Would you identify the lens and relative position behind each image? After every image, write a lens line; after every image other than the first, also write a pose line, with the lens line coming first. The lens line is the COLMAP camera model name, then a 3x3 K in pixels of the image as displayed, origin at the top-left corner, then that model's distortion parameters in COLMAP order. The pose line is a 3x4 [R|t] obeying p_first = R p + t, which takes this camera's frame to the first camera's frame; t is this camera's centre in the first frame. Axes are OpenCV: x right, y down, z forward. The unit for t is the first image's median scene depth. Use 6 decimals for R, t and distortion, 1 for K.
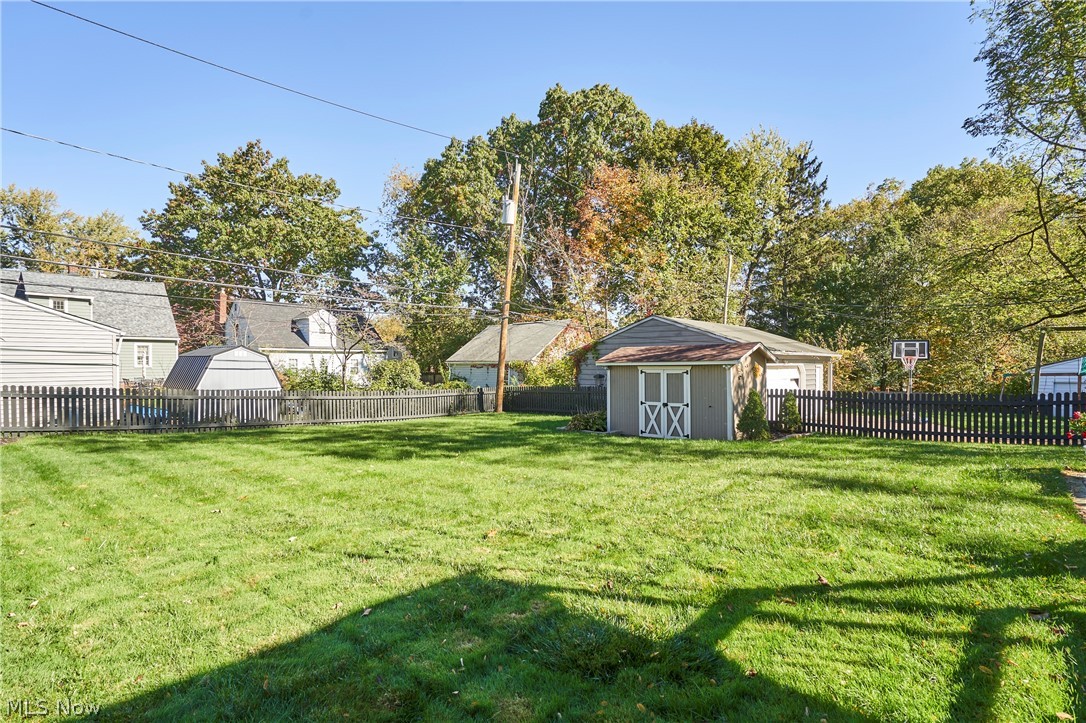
lens RADIAL K [[533.0, 0, 543.0], [0, 533.0, 361.5], [0, 0, 1]] dist [0.001357, 0.000116]
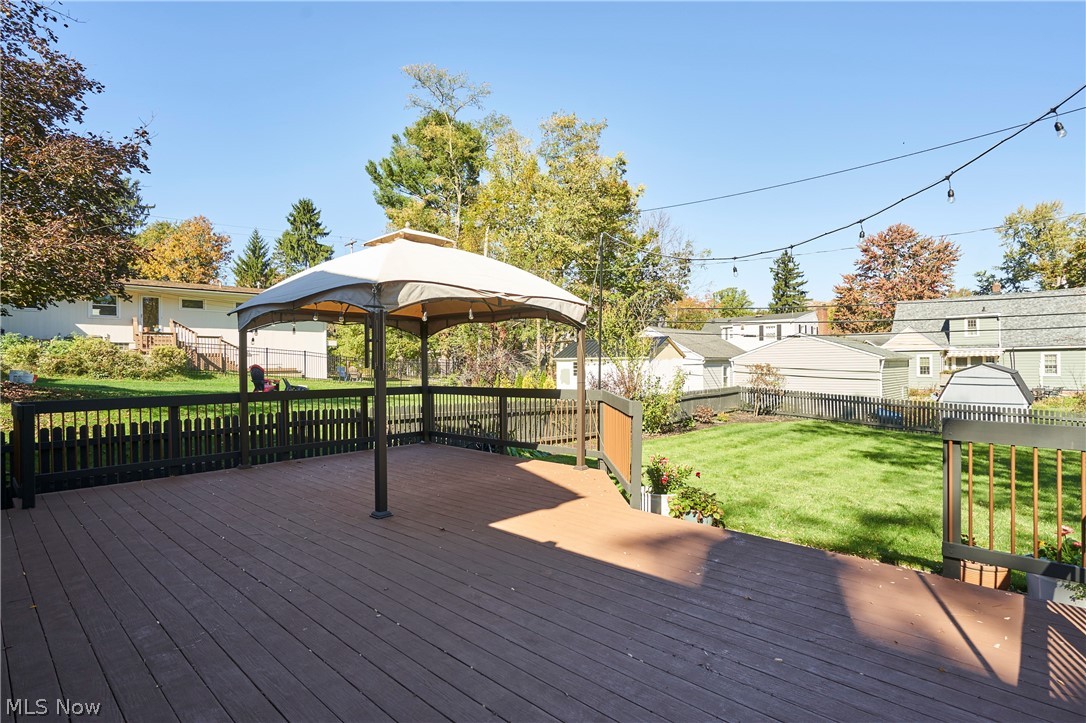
lens RADIAL K [[533.0, 0, 543.0], [0, 533.0, 361.5], [0, 0, 1]] dist [0.001357, 0.000116]
pose [[-0.018800, -0.005825, -0.999806, 0.315750], [0.007603, 0.999953, -0.005969, -0.019936], [0.999794, -0.007714, -0.018755, 0.050257]]
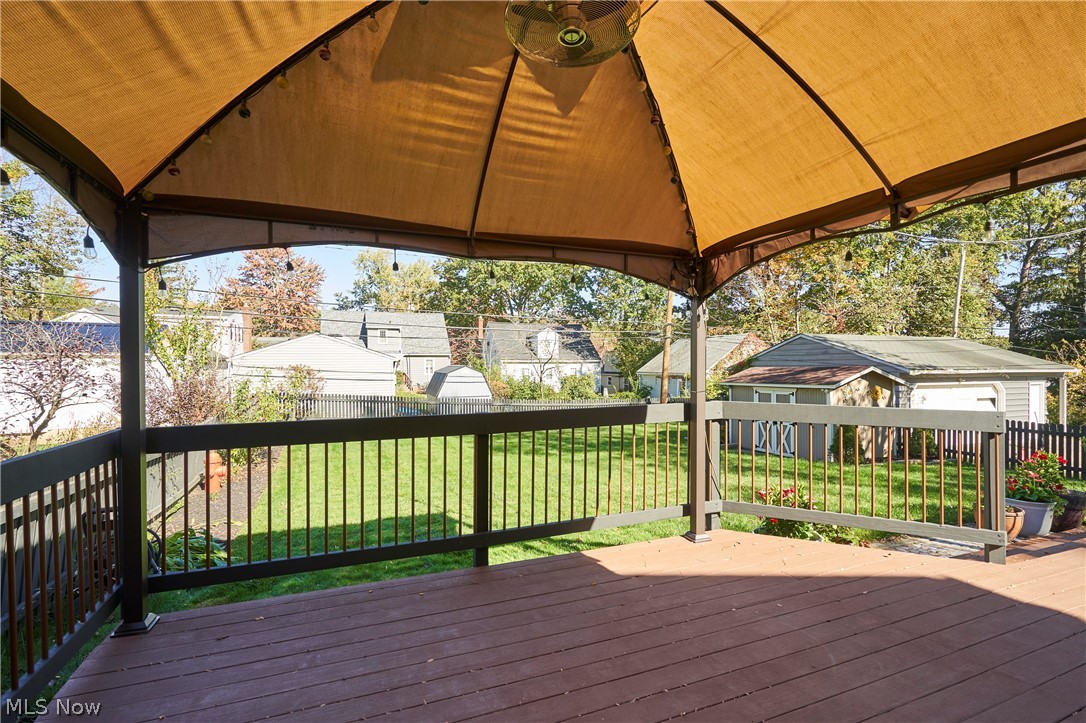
lens RADIAL K [[501.3, 0, 543.0], [0, 501.3, 361.5], [0, 0, 1]] dist [0.001002, 0.000213]
pose [[0.895983, -0.005571, -0.444053, 0.119821], [0.003886, 0.999981, -0.004705, -0.019144], [0.444071, 0.002490, 0.895988, -0.061271]]
